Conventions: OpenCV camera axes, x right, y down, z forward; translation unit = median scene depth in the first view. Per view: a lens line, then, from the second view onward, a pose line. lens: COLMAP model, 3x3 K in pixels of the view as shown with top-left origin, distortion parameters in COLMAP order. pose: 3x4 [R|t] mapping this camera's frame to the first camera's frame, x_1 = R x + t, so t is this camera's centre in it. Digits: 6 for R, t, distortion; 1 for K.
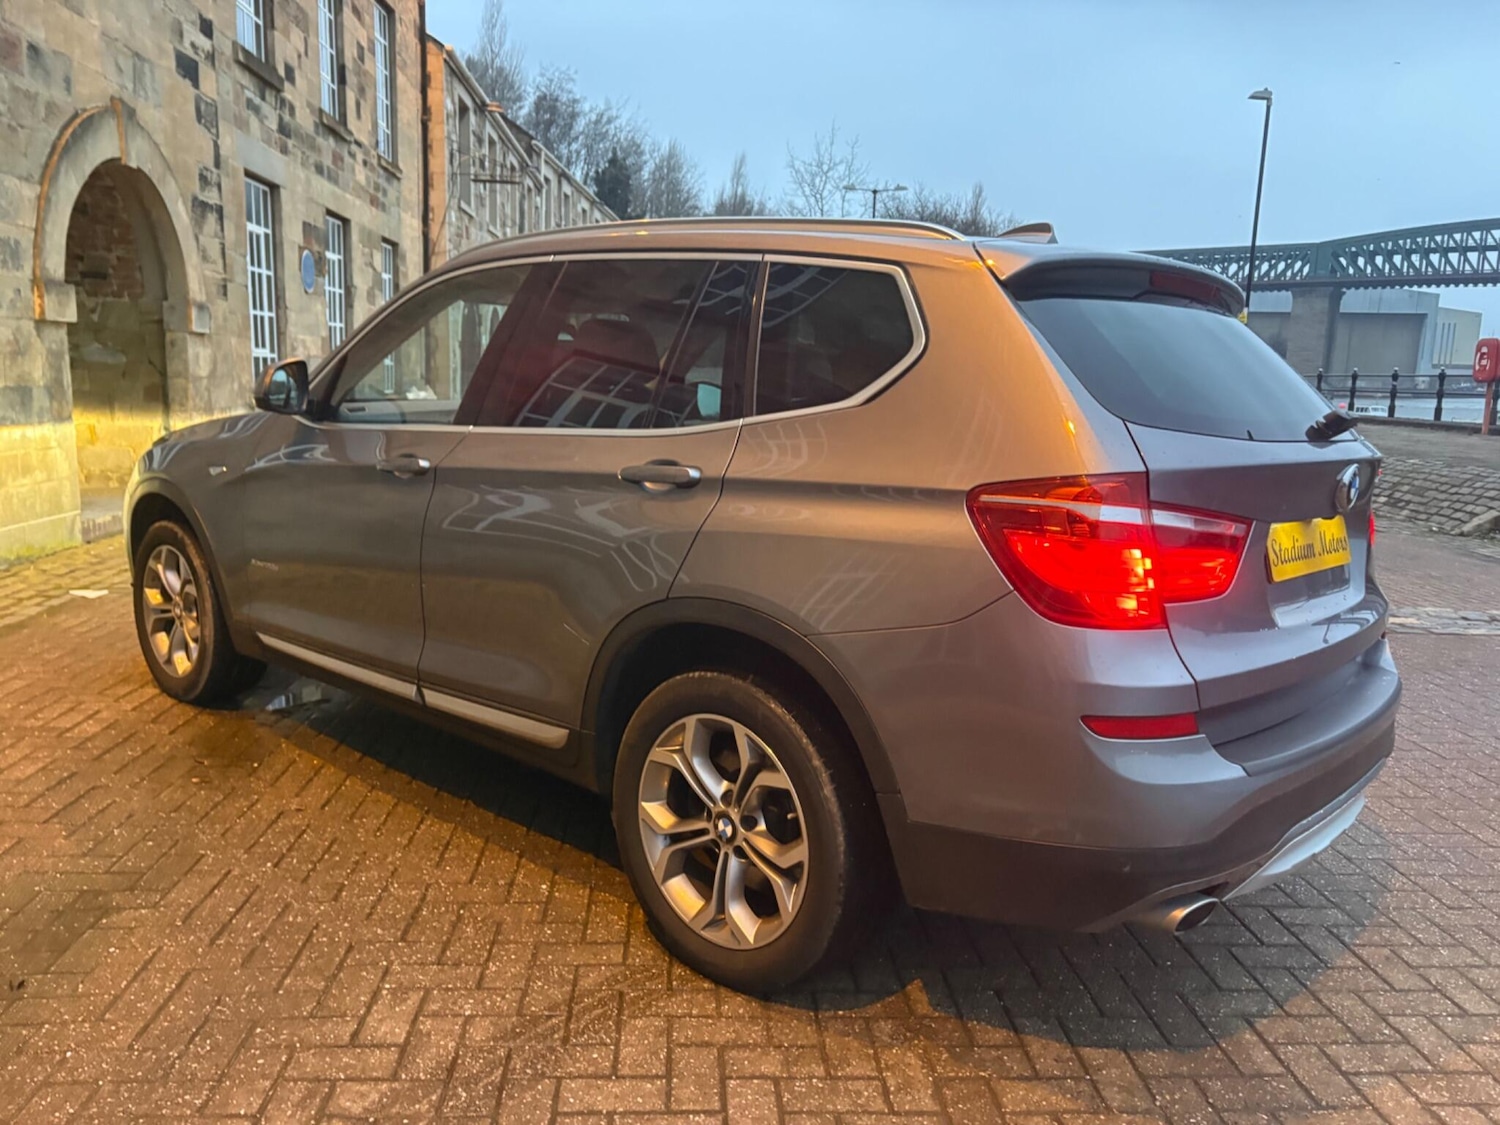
lens RADIAL K [[1144.6, 0, 752.8], [0, 1144.6, 574.1], [0, 0, 1]] dist [0.039350, -0.033280]
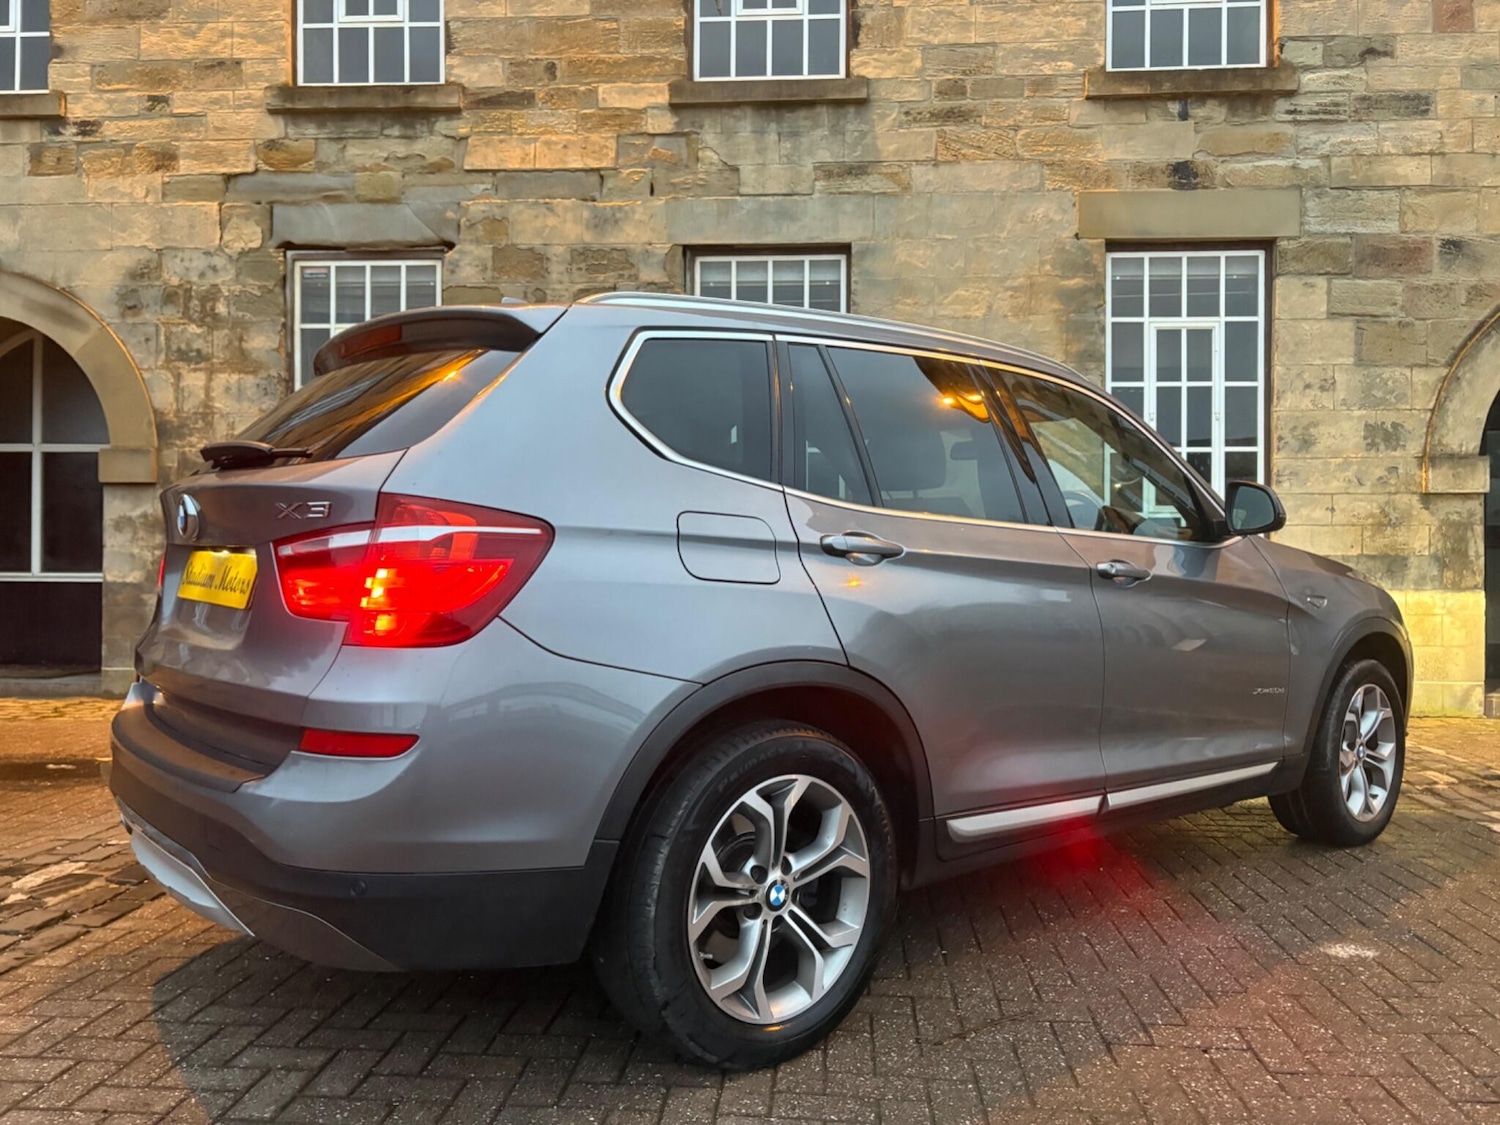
lens RADIAL K [[1144.6, 0, 759.6], [0, 1144.6, 551.6], [0, 0, 1]] dist [0.039350, -0.033280]
pose [[-0.132592, -0.043138, -0.990232, 0.525019], [-0.177506, 0.983935, -0.019095, -0.041248], [0.975147, 0.173240, -0.138119, 0.588320]]
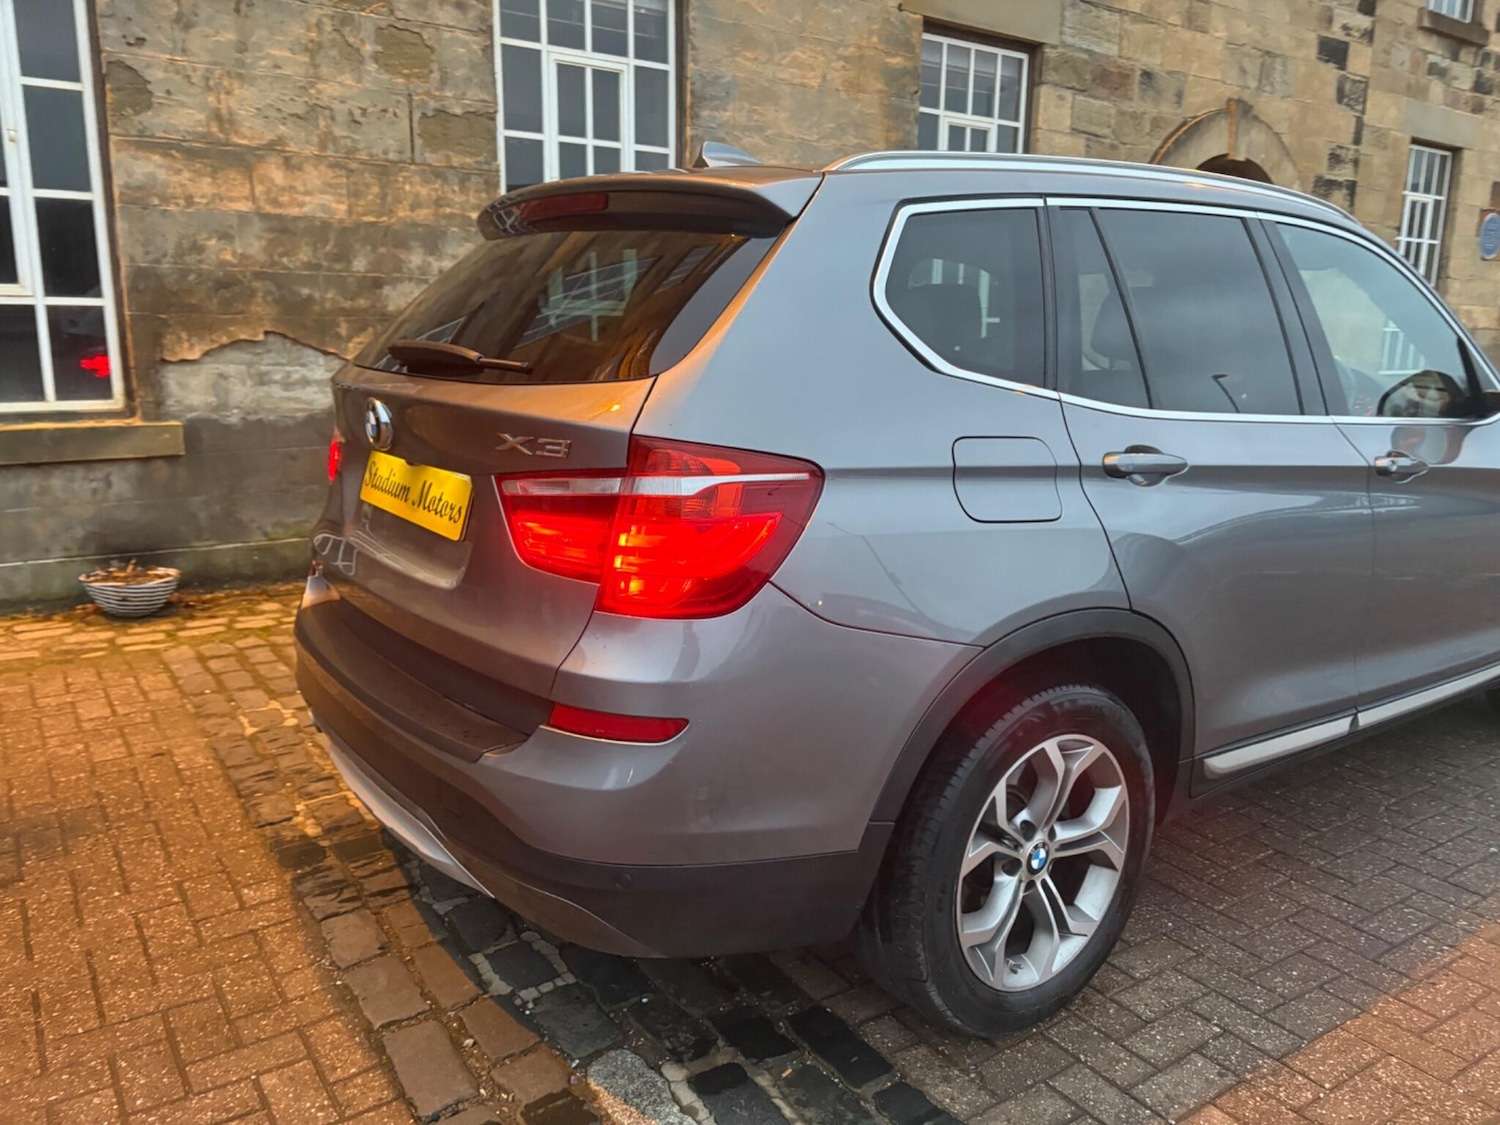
lens RADIAL K [[1144.6, 0, 775.3], [0, 1144.6, 562.3], [0, 0, 1]] dist [0.039350, -0.033280]
pose [[0.517726, 0.150189, -0.842261, 0.267879], [-0.143514, 0.985767, 0.087563, -0.006721], [0.843424, 0.075543, 0.531911, 0.081342]]
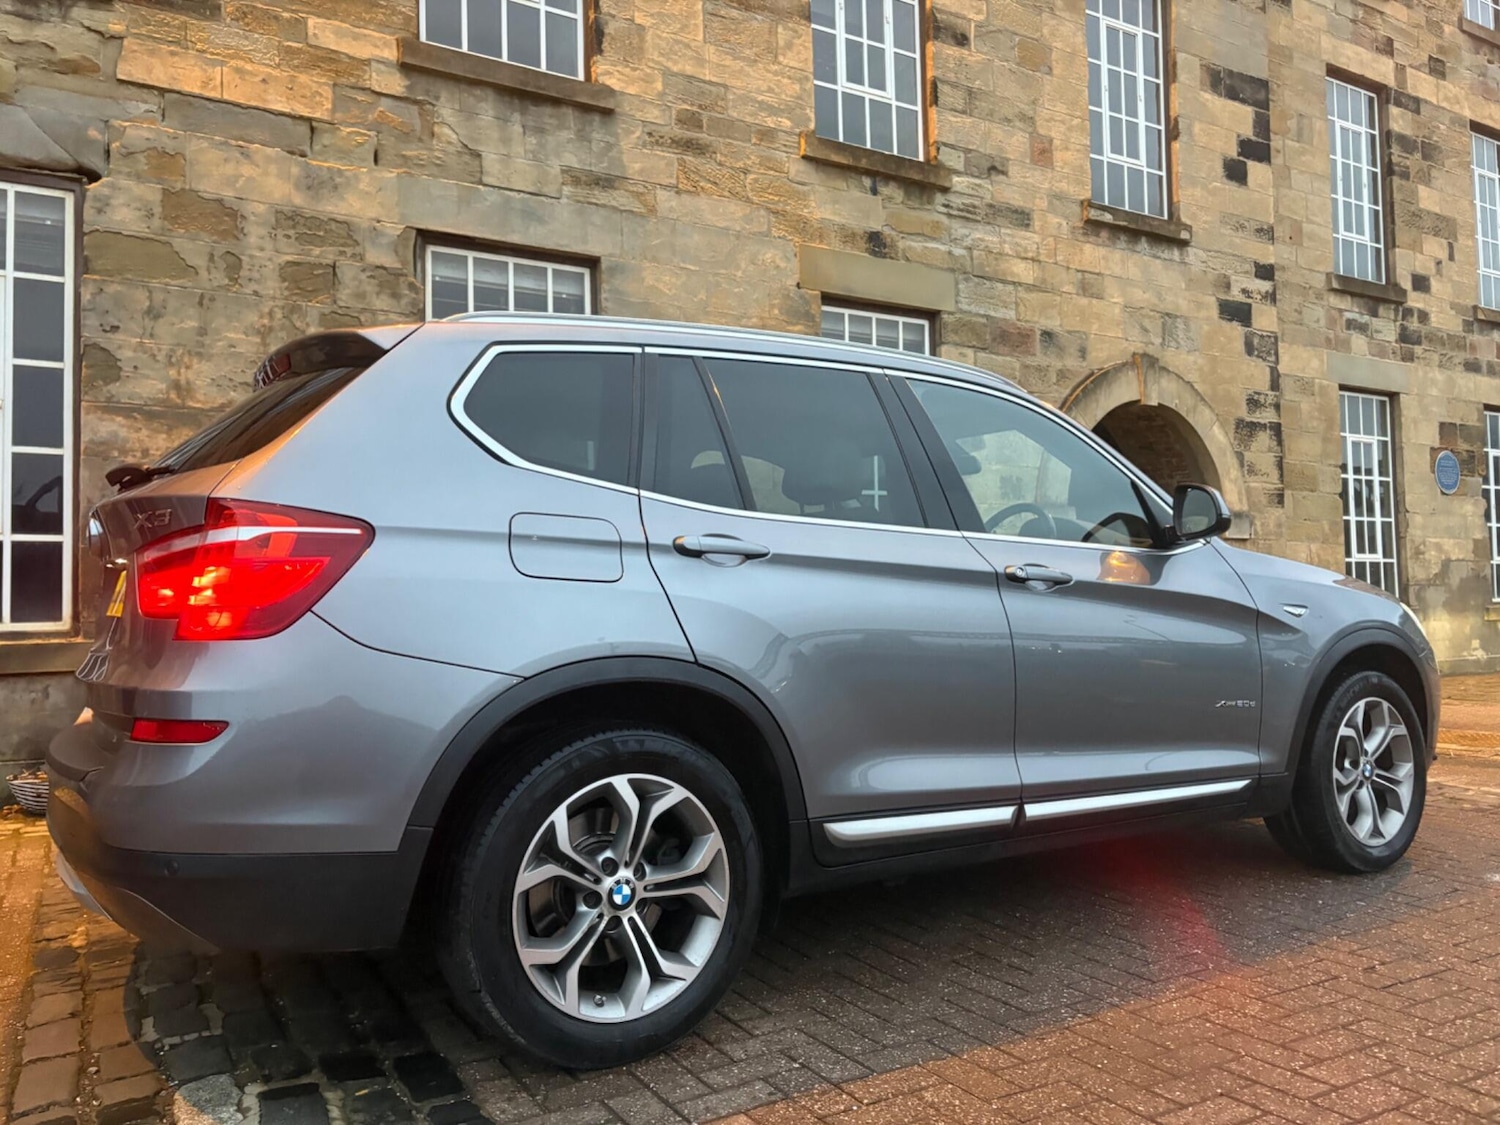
lens RADIAL K [[1144.6, 0, 759.6], [0, 1144.6, 553.7], [0, 0, 1]] dist [0.039350, -0.033280]
pose [[0.449686, -0.089193, -0.888722, 0.391560], [-0.117185, 0.980509, -0.157699, 0.040931], [0.885466, 0.175060, 0.430469, 0.188368]]
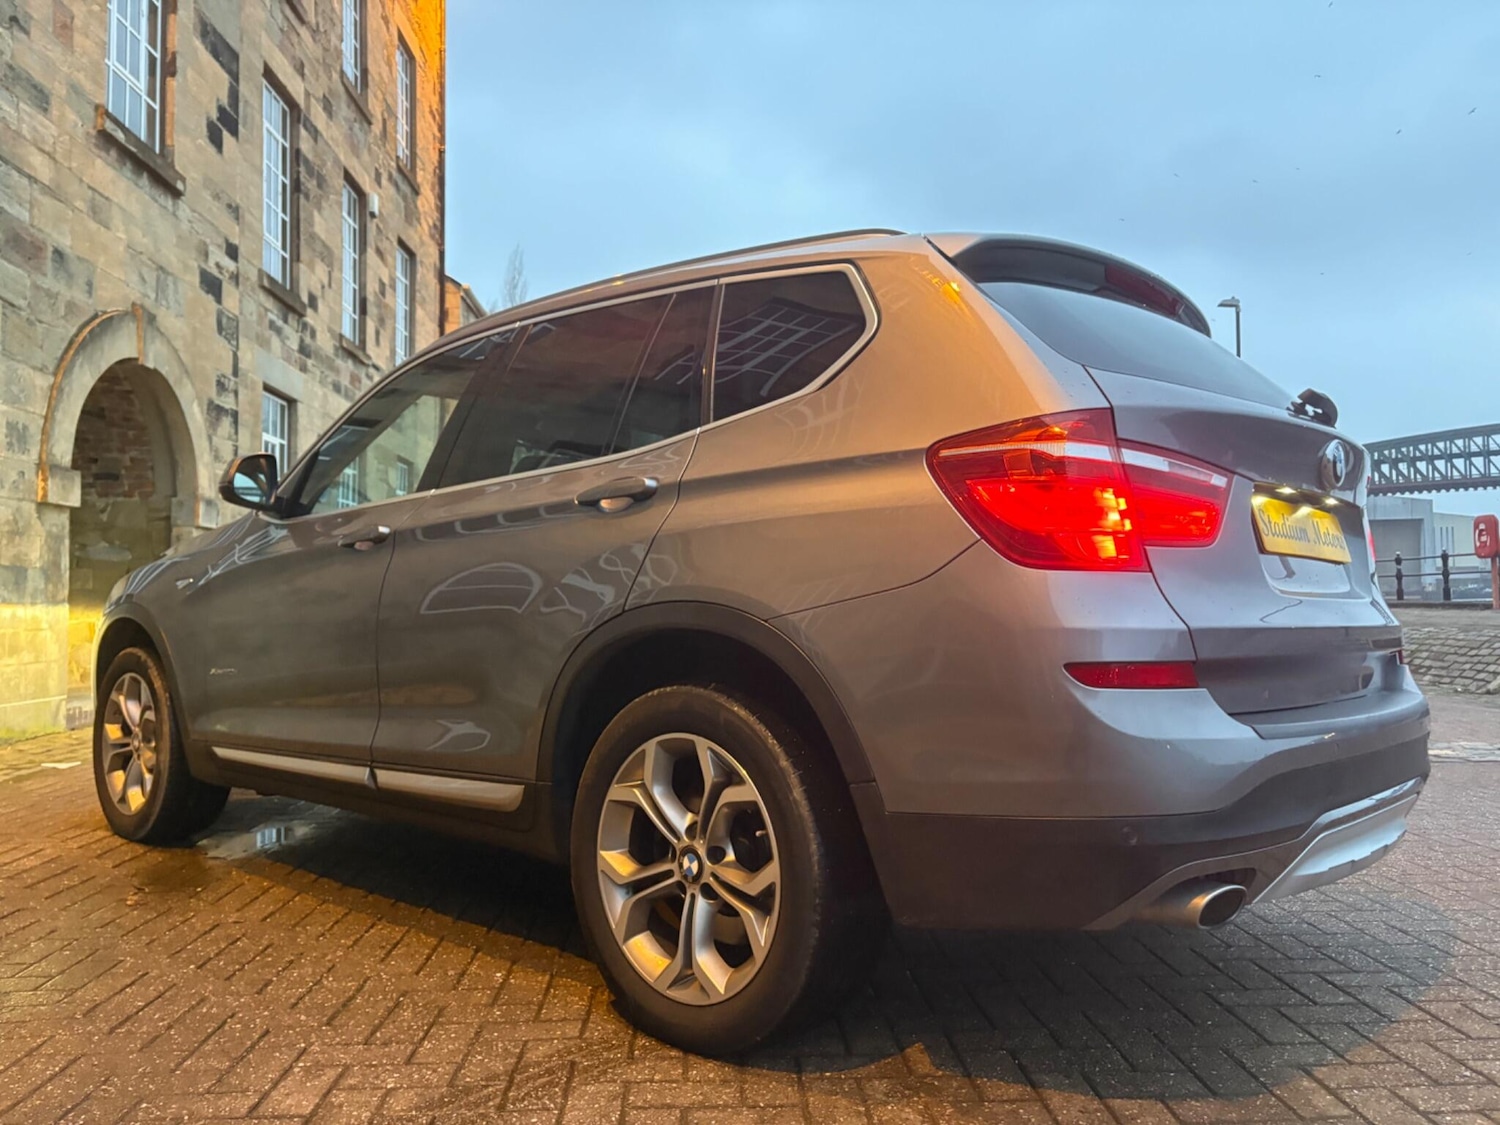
lens RADIAL K [[1144.6, 0, 766.9], [0, 1144.6, 558.3], [0, 0, 1]] dist [0.039350, -0.033280]
pose [[0.999270, -0.038211, -0.000486, 0.016533], [0.037263, 0.977139, -0.209309, 0.066080], [0.008472, 0.209139, 0.977849, 0.028798]]
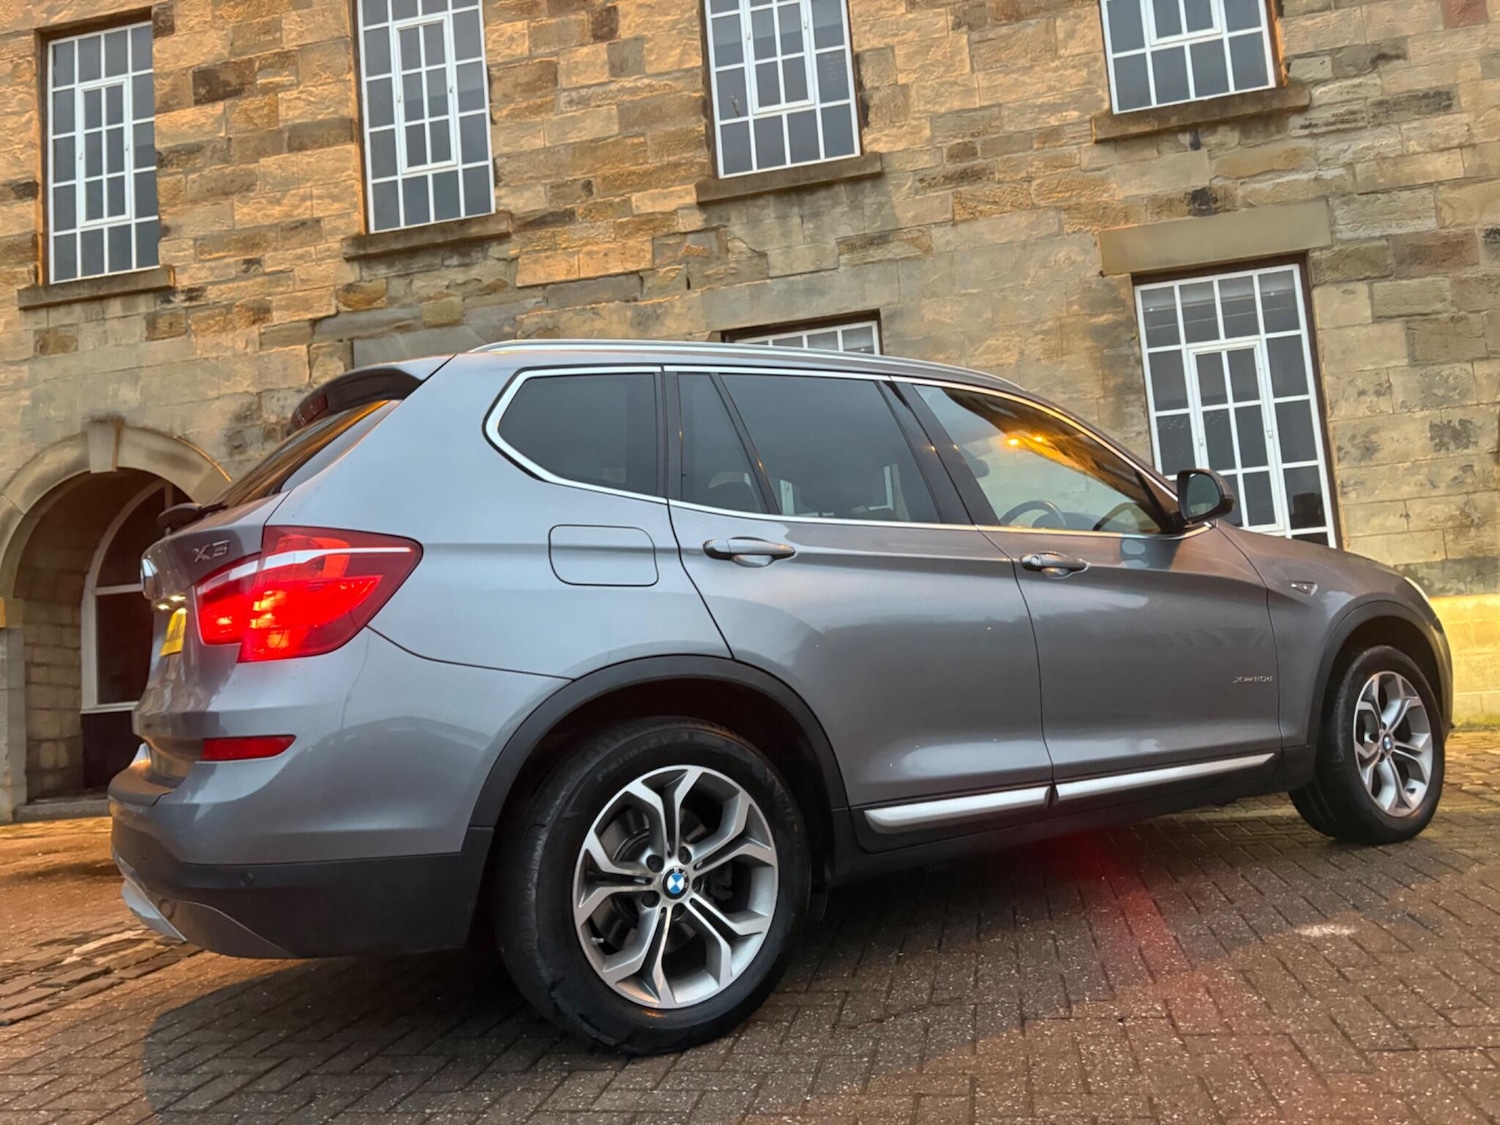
lens RADIAL K [[1144.6, 0, 764.0], [0, 1144.6, 542.7], [0, 0, 1]] dist [0.039350, -0.033280]
pose [[-0.264713, -0.116388, -0.957278, 0.527338], [-0.092759, 0.991160, -0.094857, -0.019760], [0.959855, 0.063686, -0.273169, 0.688716]]
